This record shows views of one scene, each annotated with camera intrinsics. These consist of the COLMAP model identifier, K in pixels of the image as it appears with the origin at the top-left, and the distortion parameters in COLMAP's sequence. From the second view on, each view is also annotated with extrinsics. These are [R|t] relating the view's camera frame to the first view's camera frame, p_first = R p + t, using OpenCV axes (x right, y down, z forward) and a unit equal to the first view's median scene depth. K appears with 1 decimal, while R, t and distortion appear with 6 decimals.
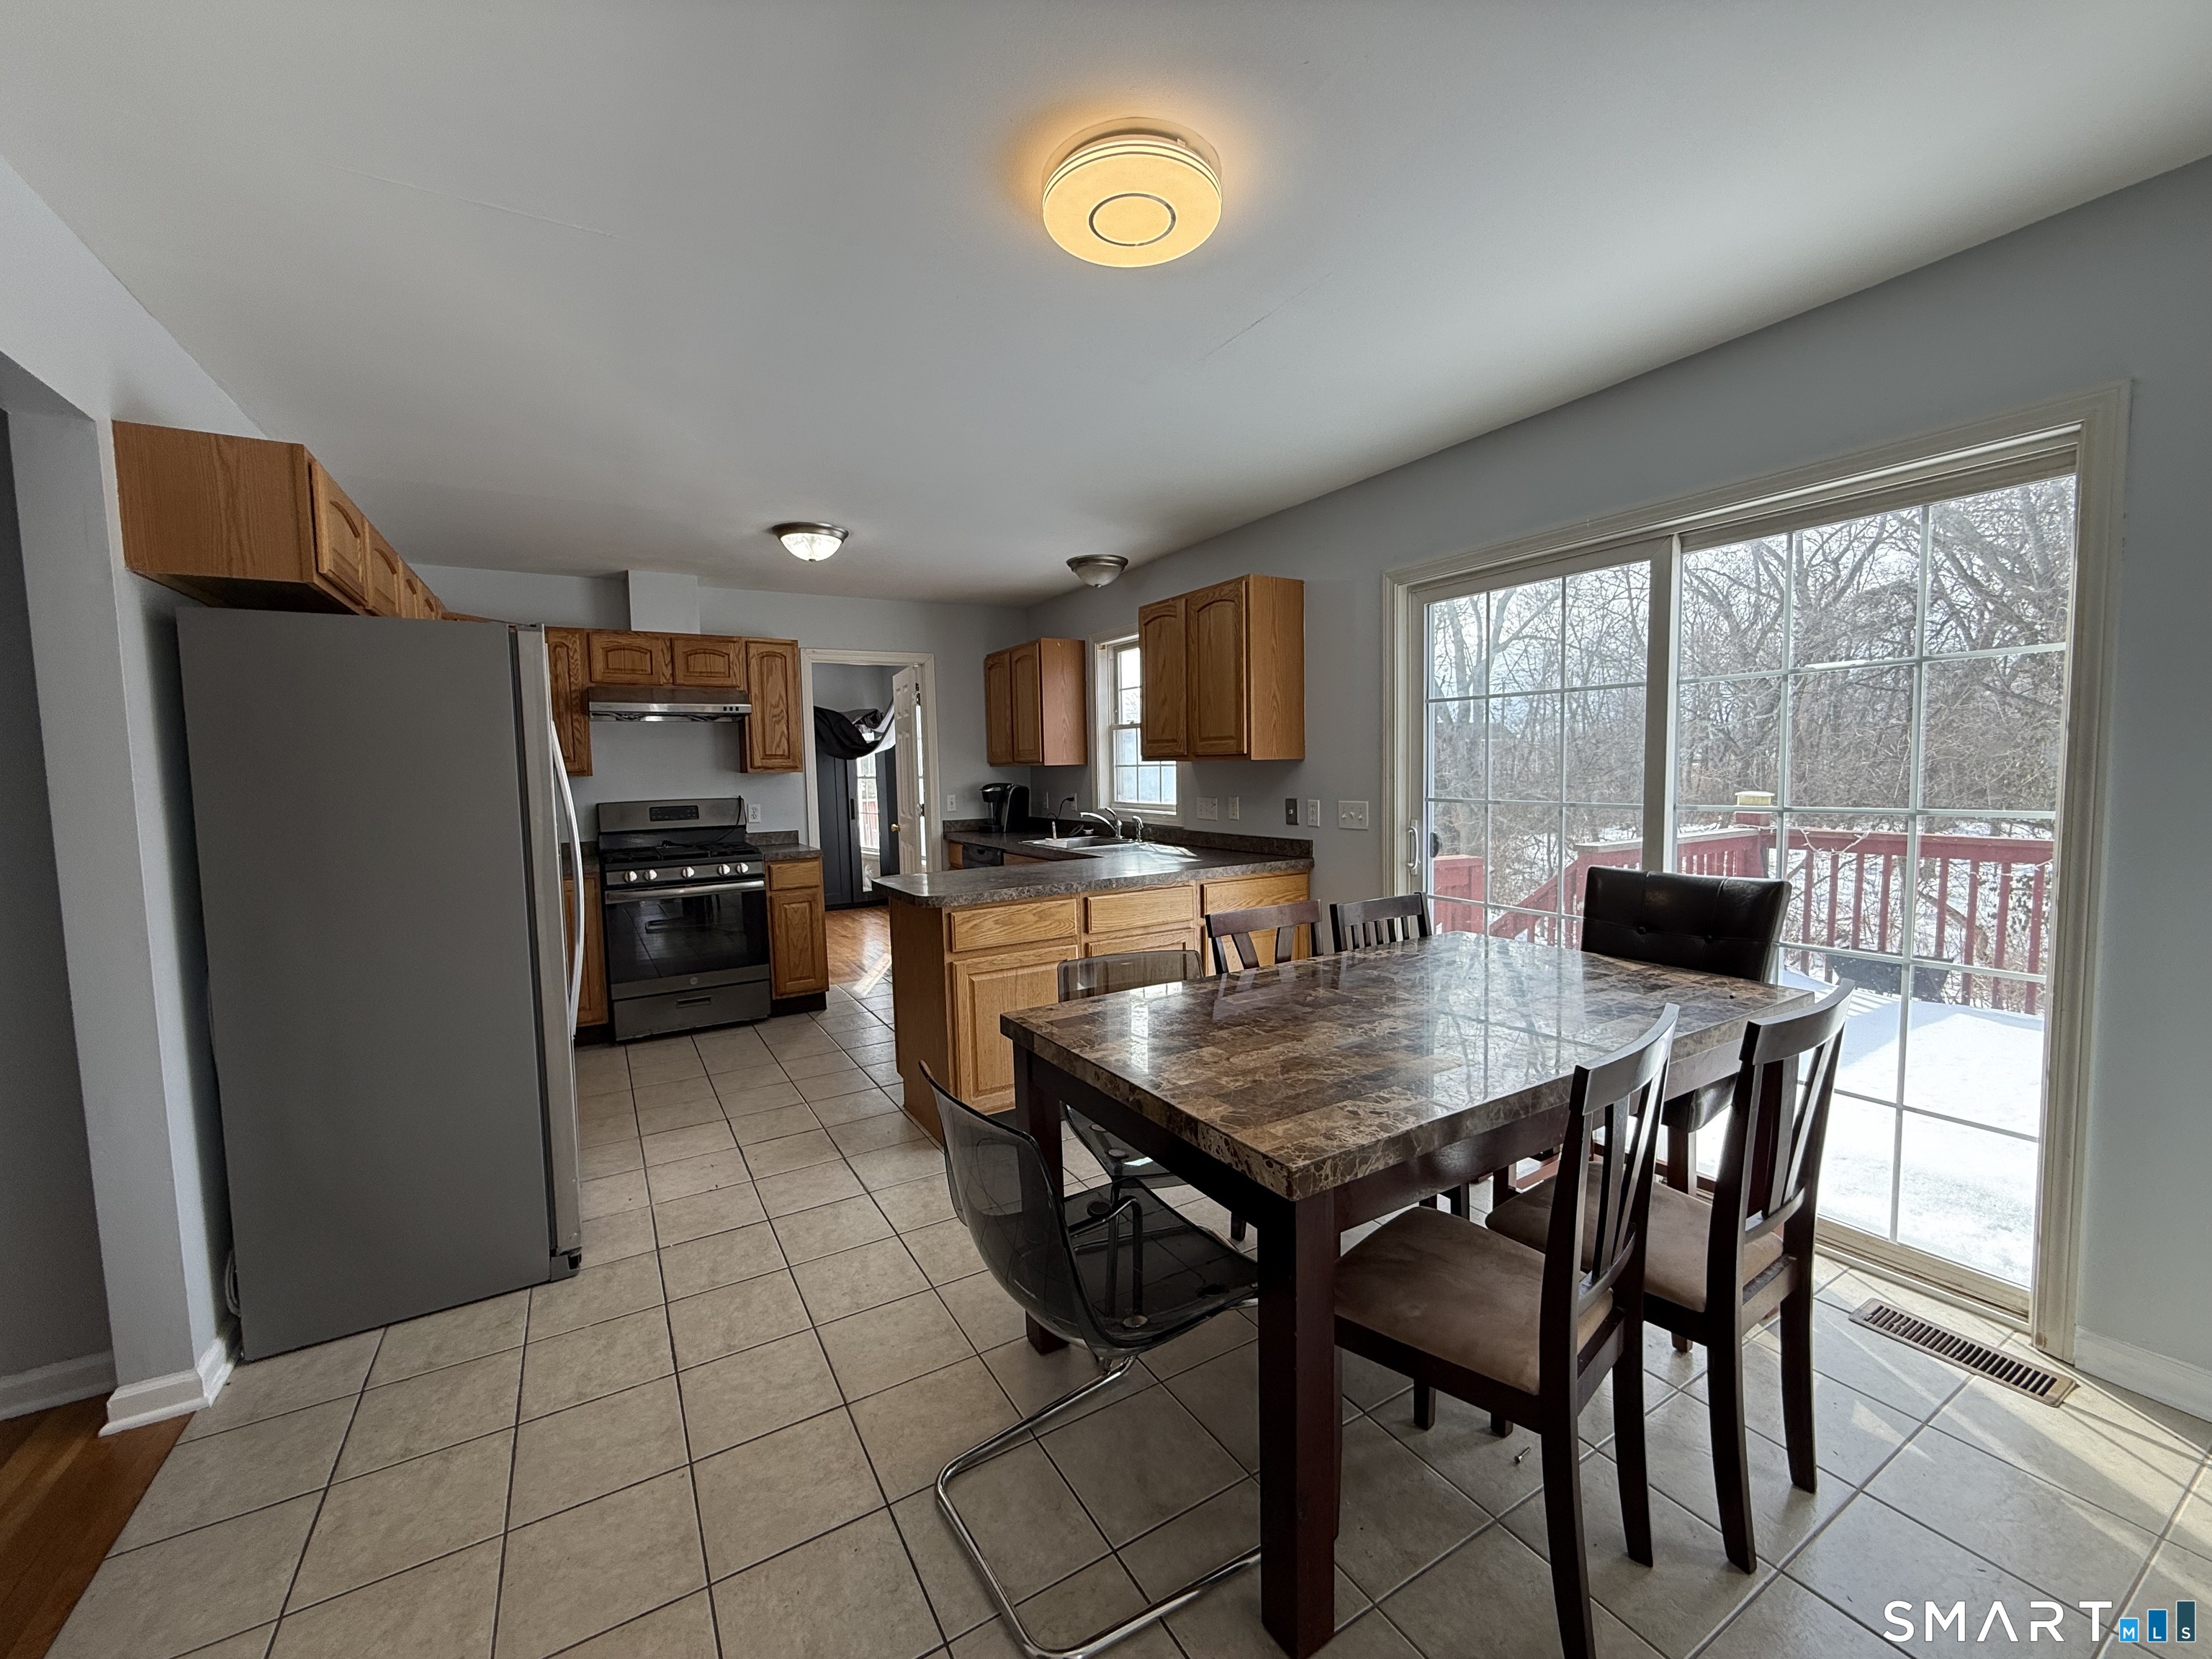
lens RADIAL K [[887.9, 0, 1110.0], [0, 887.9, 826.6], [0, 0, 1]] dist [0.000997, 0.000196]
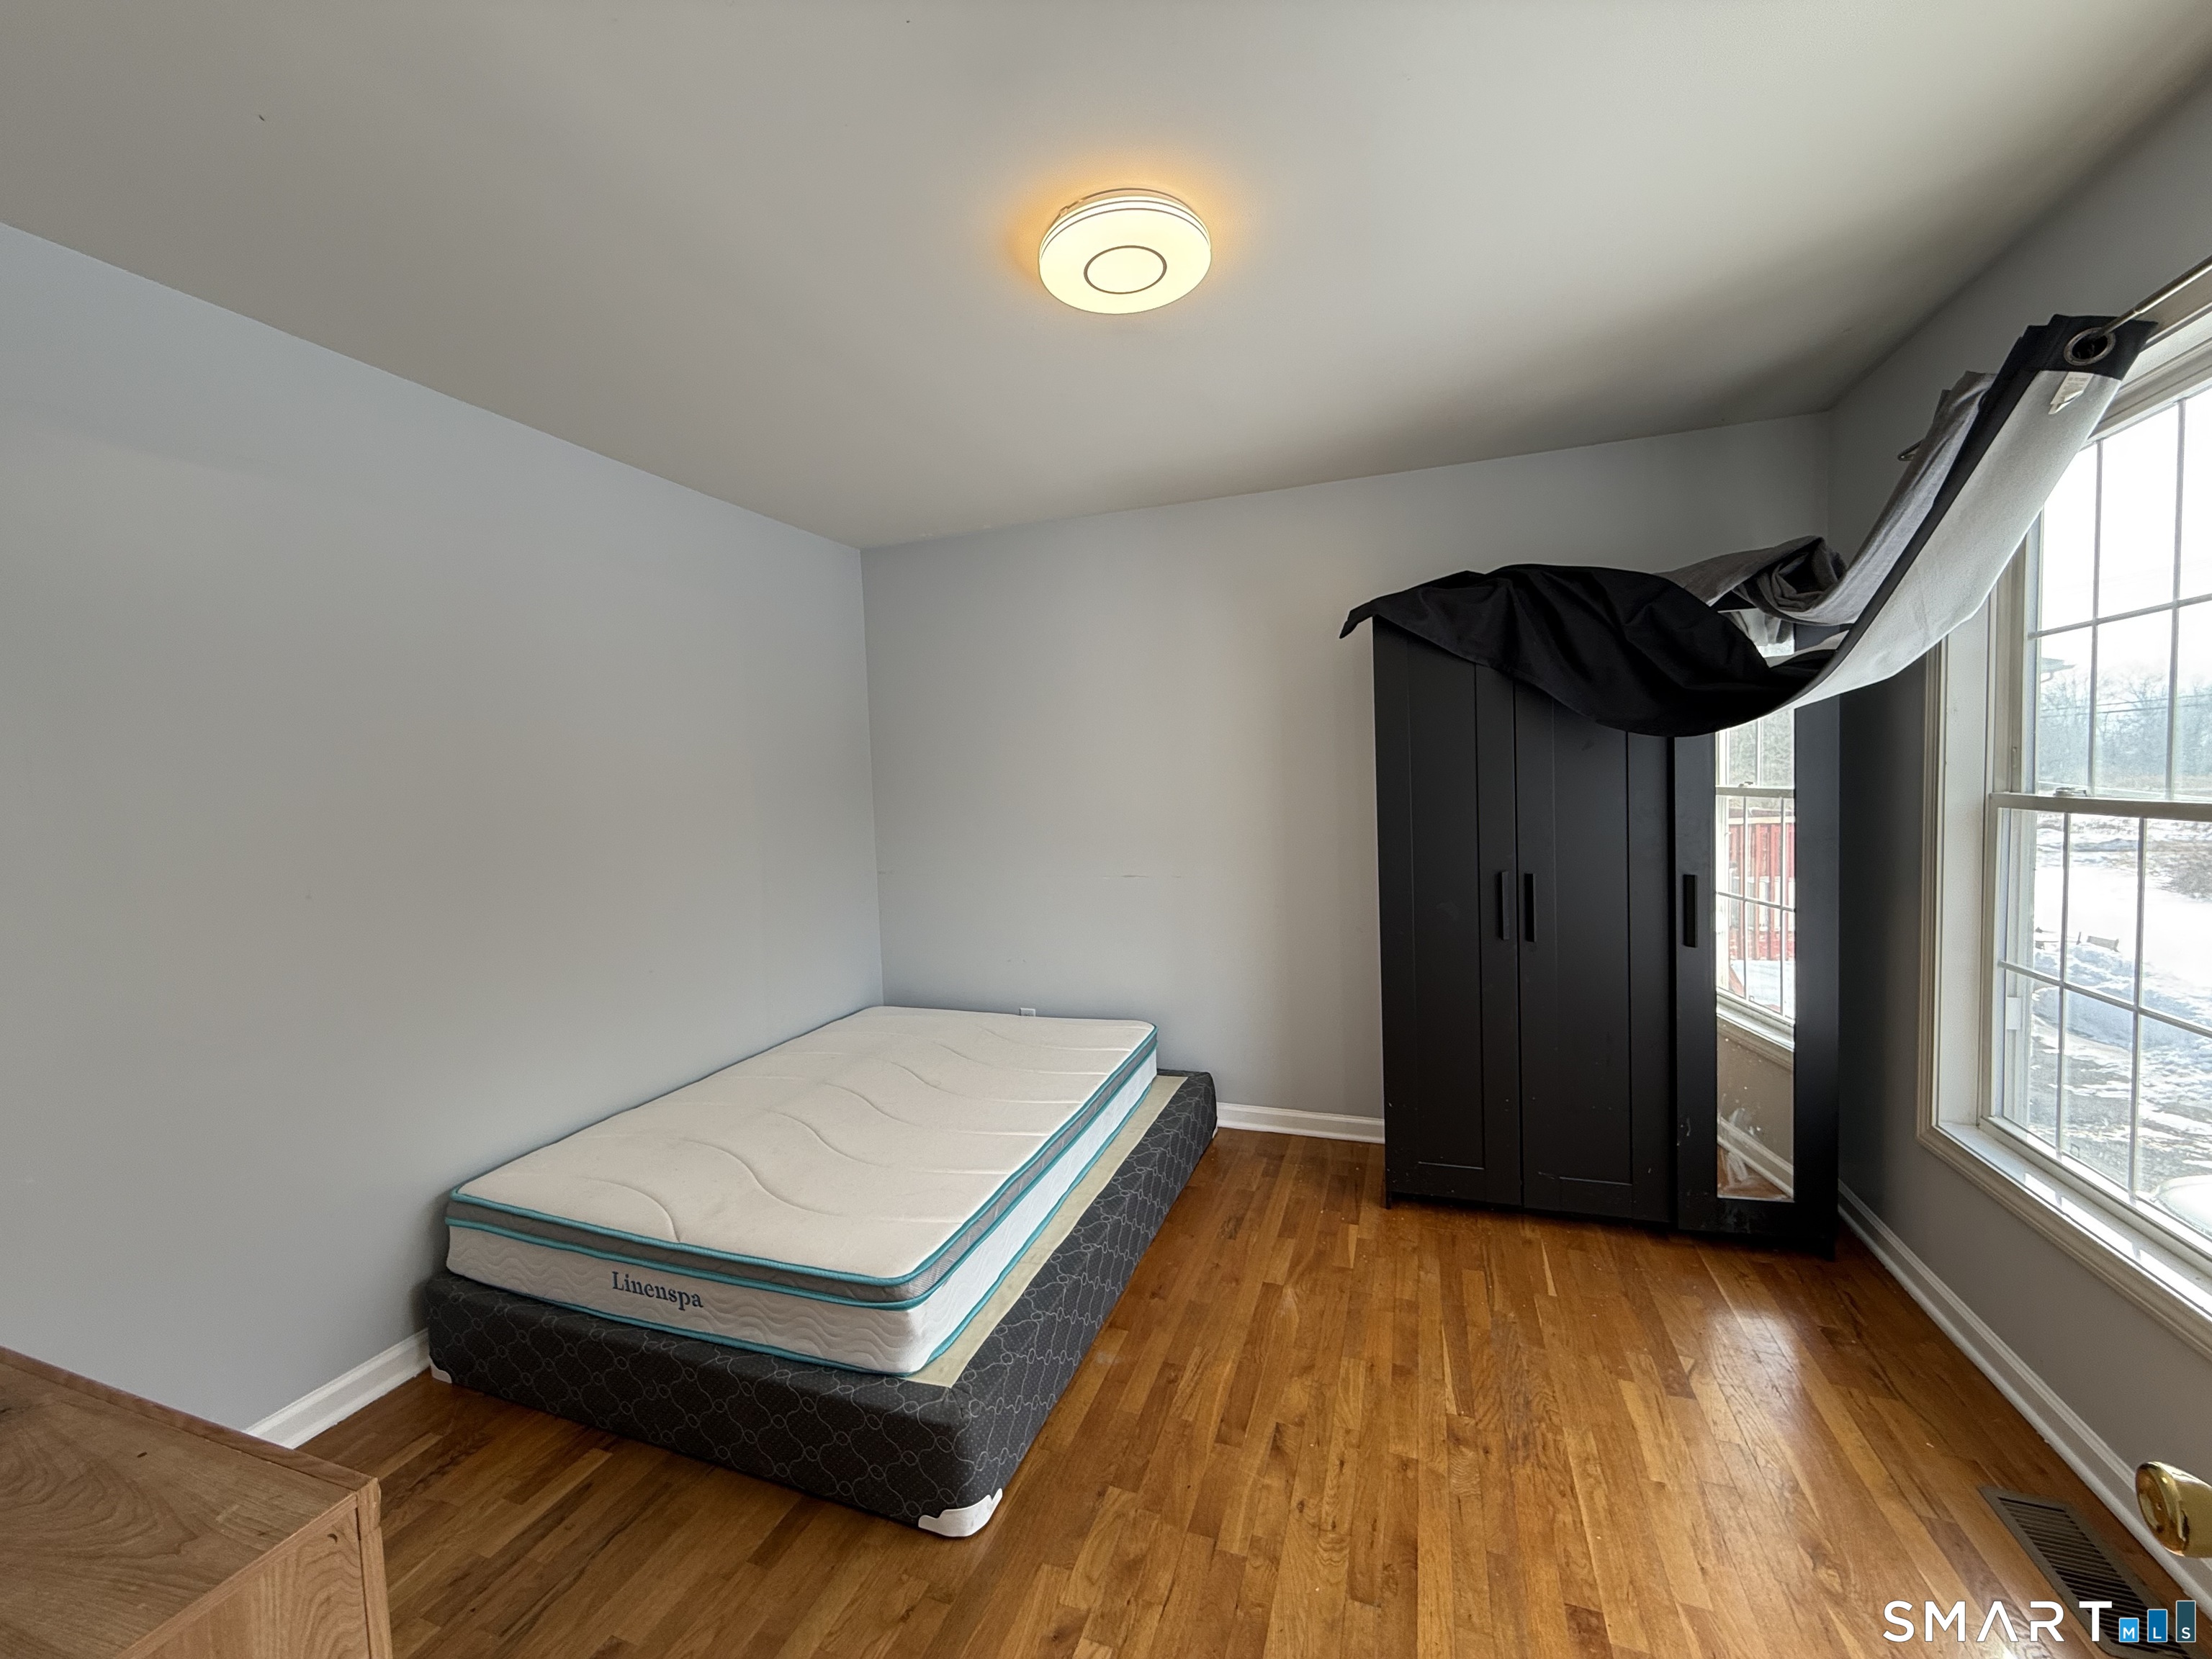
lens RADIAL K [[887.9, 0, 1105.7], [0, 887.9, 830.8], [0, 0, 1]] dist [0.000997, 0.000196]
pose [[0.641454, 0.038222, -0.766209, -0.193607], [-0.027819, 0.999260, 0.026558, -0.047738], [0.766657, 0.004280, 0.642042, 0.674022]]
